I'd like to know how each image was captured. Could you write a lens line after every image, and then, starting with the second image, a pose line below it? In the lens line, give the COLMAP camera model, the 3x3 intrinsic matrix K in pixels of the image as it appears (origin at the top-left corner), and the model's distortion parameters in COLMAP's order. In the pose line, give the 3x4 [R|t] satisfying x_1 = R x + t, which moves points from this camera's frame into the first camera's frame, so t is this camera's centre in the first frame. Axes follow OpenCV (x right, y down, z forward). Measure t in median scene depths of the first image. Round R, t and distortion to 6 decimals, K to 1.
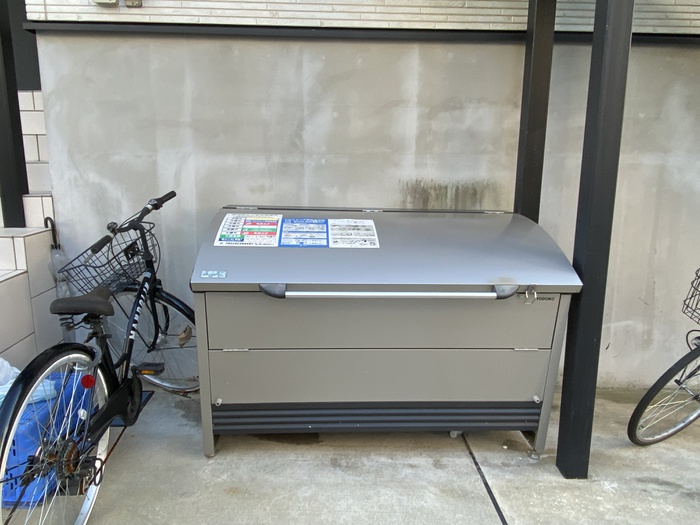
lens RADIAL K [[519.9, 0, 350.2], [0, 519.9, 256.5], [0, 0, 1]] dist [0.009231, -0.011180]
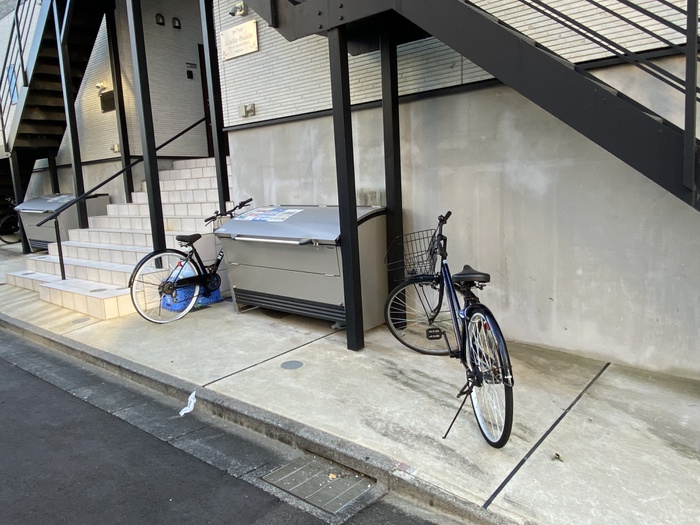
lens RADIAL K [[519.9, 0, 350.7], [0, 519.9, 264.7], [0, 0, 1]] dist [0.009231, -0.011180]
pose [[0.722952, 0.063418, -0.687982, 1.363317], [-0.074832, 0.997108, 0.013277, 0.086592], [0.686834, 0.041885, 0.725607, -0.271073]]
